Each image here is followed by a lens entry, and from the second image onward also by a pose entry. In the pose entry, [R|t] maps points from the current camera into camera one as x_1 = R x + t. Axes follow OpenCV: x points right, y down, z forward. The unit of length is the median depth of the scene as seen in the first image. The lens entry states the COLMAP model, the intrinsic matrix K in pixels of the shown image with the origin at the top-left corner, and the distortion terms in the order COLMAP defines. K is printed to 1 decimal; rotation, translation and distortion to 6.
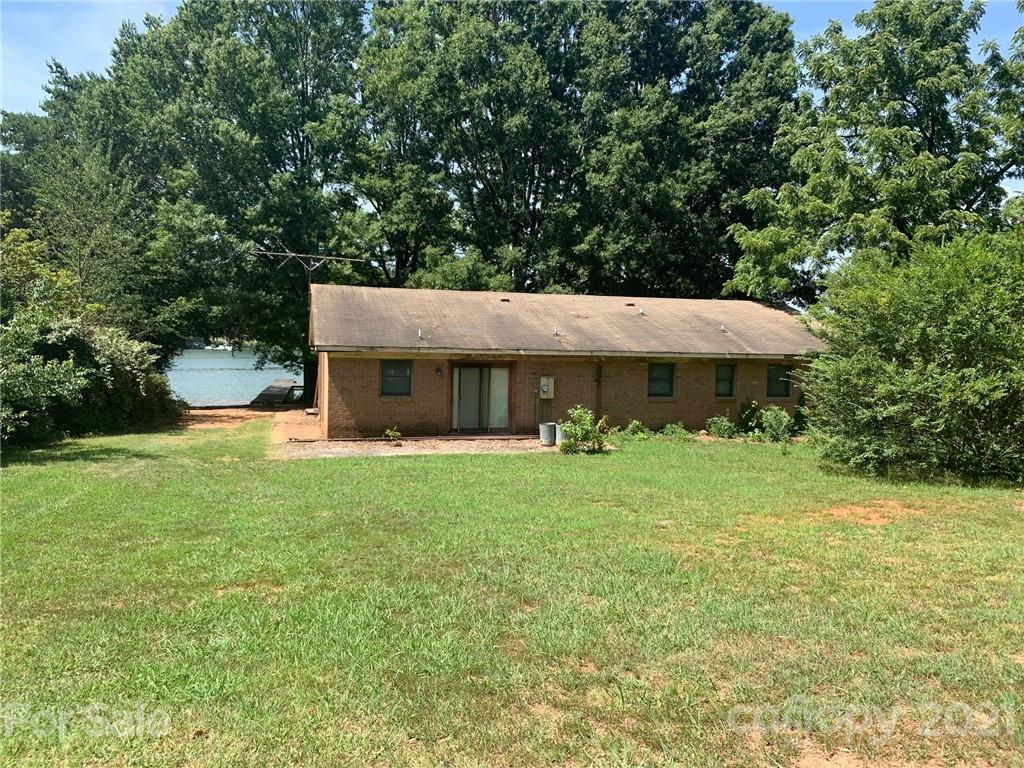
lens RADIAL K [[778.4, 0, 507.8], [0, 778.4, 380.9], [0, 0, 1]] dist [0.012674, -0.017420]
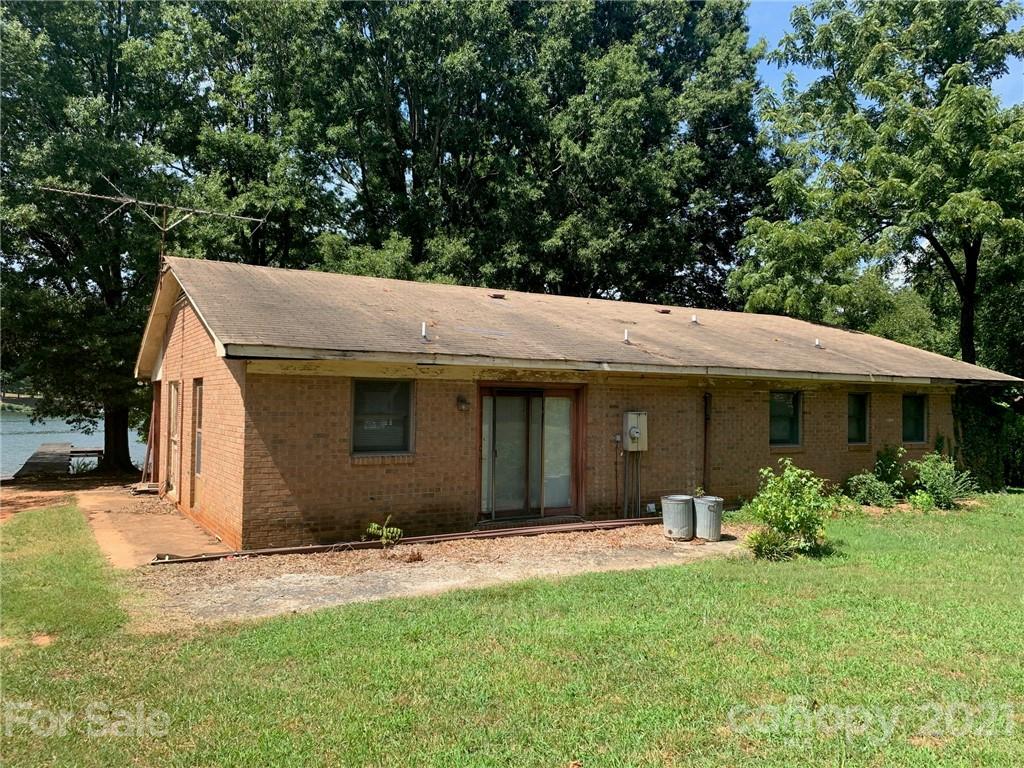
lens RADIAL K [[778.4, 0, 518.7], [0, 778.4, 391.4], [0, 0, 1]] dist [0.012674, -0.017420]
pose [[0.963607, -0.005054, 0.267274, -0.169474], [0.022220, 0.997876, -0.061240, 0.011095], [-0.266396, 0.064950, 0.961673, 0.439448]]
